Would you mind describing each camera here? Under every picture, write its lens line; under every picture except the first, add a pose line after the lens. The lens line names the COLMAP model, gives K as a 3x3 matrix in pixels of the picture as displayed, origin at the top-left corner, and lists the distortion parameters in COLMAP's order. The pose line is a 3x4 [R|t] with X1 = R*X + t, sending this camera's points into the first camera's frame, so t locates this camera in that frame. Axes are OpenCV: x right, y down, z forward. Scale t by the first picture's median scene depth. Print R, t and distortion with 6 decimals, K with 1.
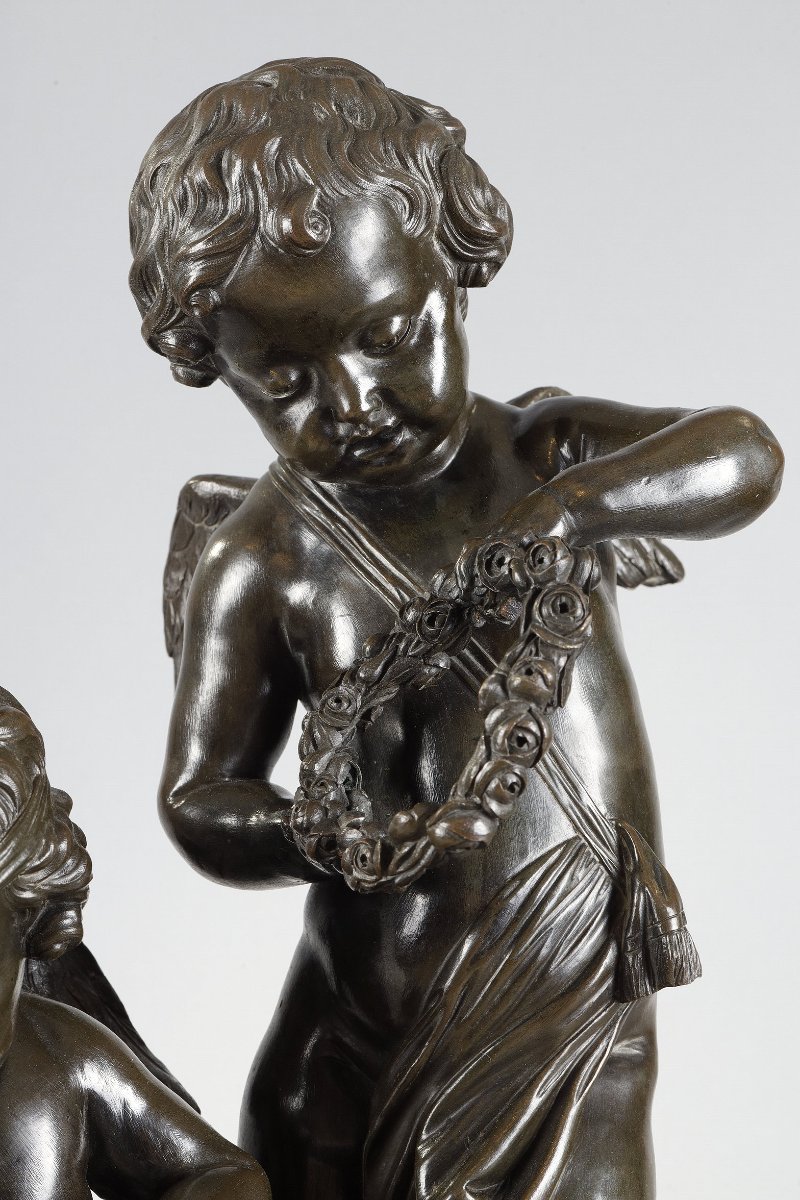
lens RADIAL K [[3655.0, 0, 396.5], [0, 3655.0, 594.1], [0, 0, 1]] dist [0.003974, 0.000000]
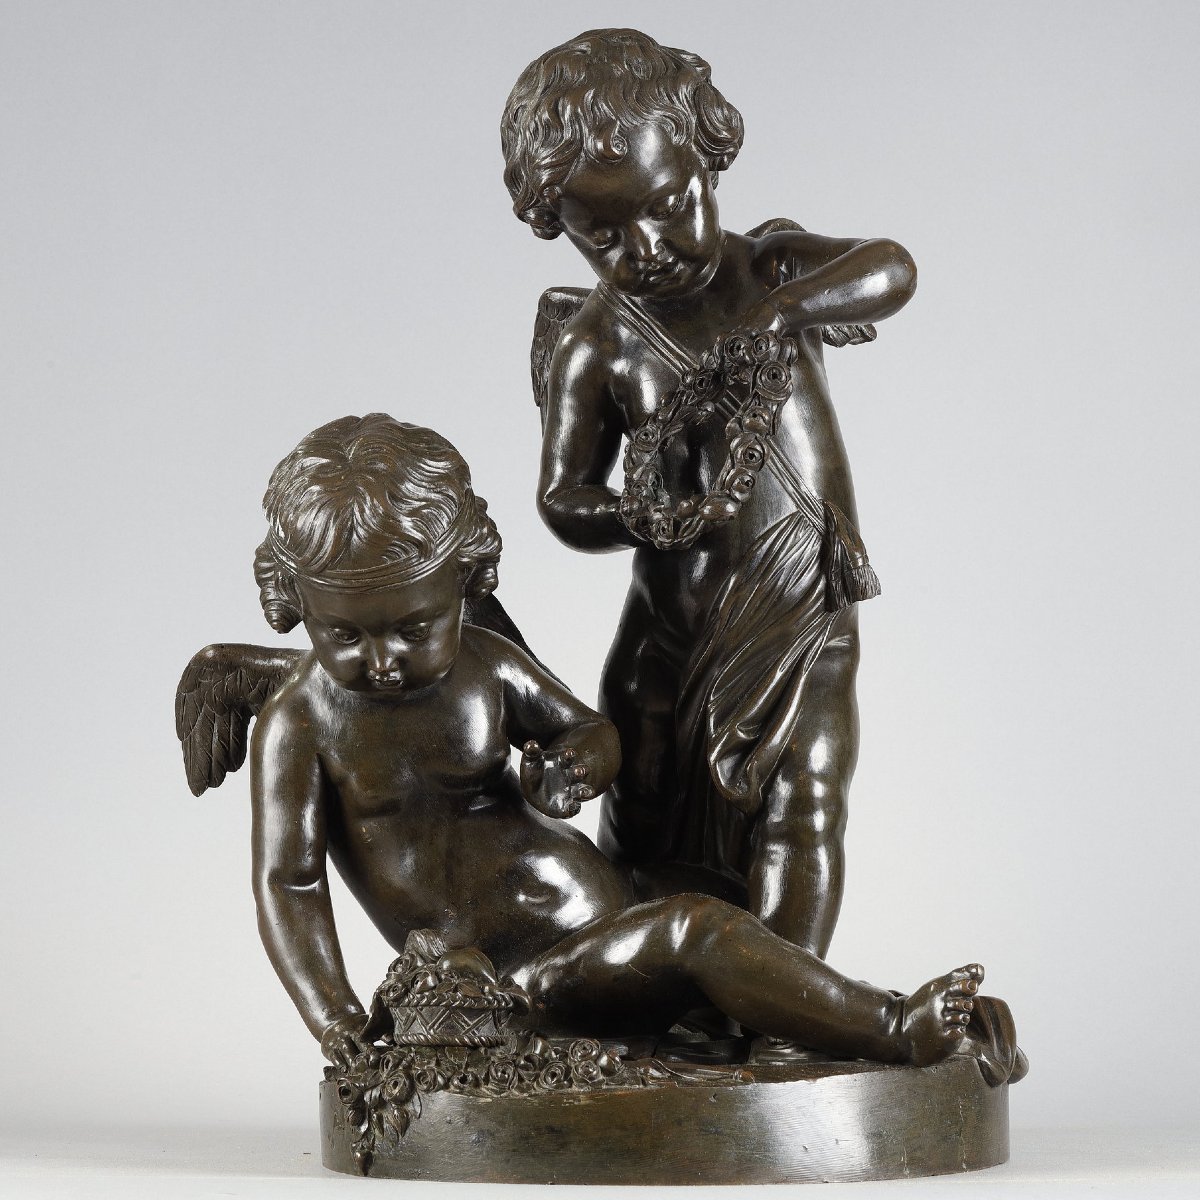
lens RADIAL K [[5123.8, 0, 601.2], [0, 5123.8, 605.0], [0, 0, 1]] dist [-0.035783, 0.000000]
pose [[0.998126, -0.044883, -0.041592, 0.054782], [0.047975, 0.995906, 0.076611, -0.069841], [0.037983, -0.078462, 0.996193, -1.259274]]
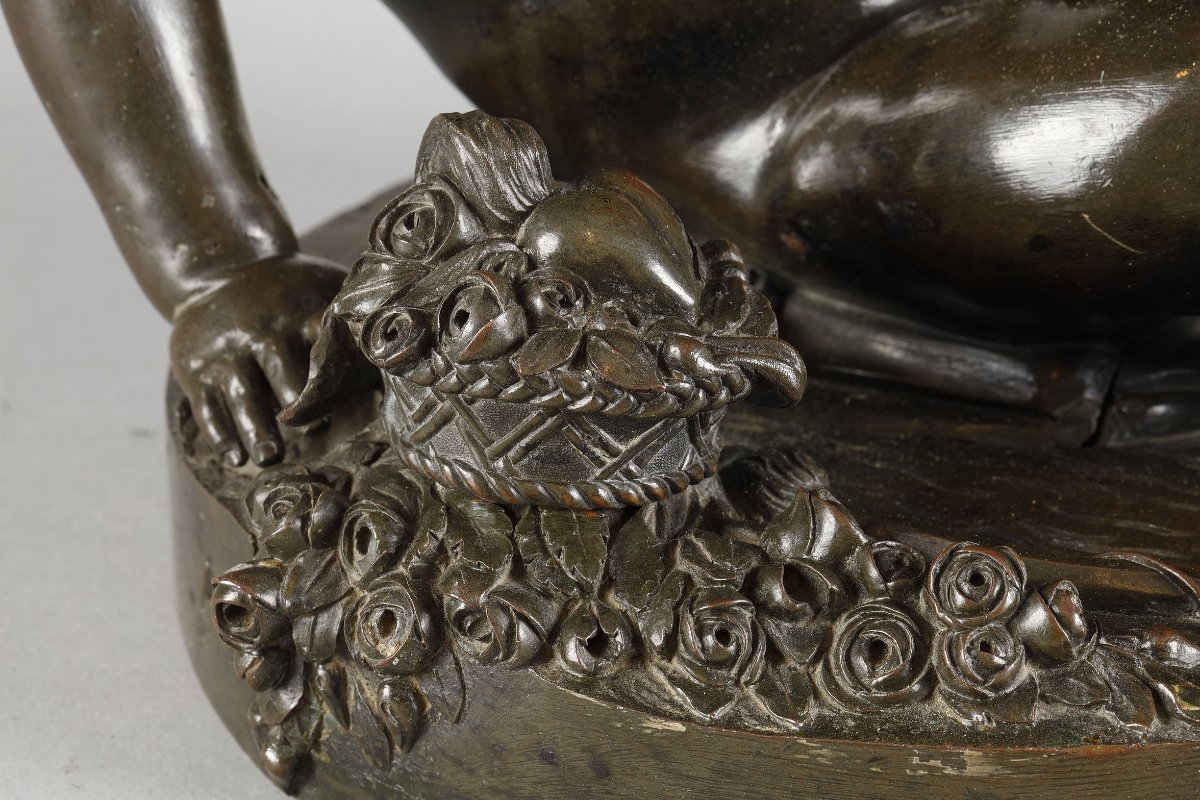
lens RADIAL K [[3655.0, 0, 593.8], [0, 3655.0, 400.4], [0, 0, 1]] dist [0.003974, 0.000000]
pose [[0.999900, 0.006953, -0.012279, -0.095504], [0.000311, 0.859089, 0.511827, 0.005267], [0.014107, -0.511780, 0.859001, 0.447691]]
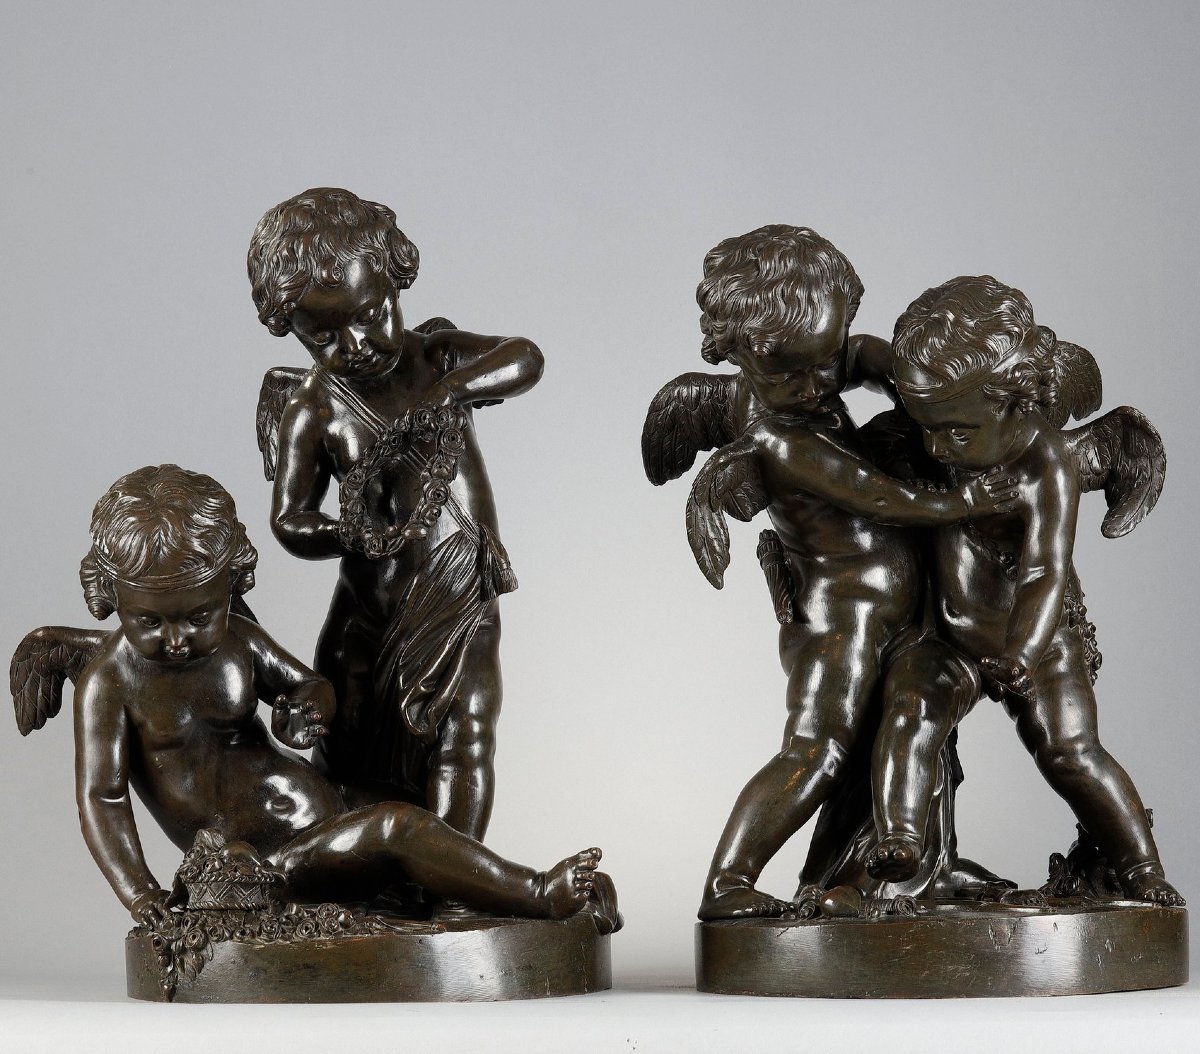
lens RADIAL K [[4993.1, 0, 604.6], [0, 4993.1, 527.9], [0, 0, 1]] dist [-0.131978, 0.000000]
pose [[0.994257, -0.049770, 0.094743, -0.156472], [0.042377, 0.996012, 0.078513, -0.176251], [-0.098273, -0.074047, 0.992401, -2.101647]]
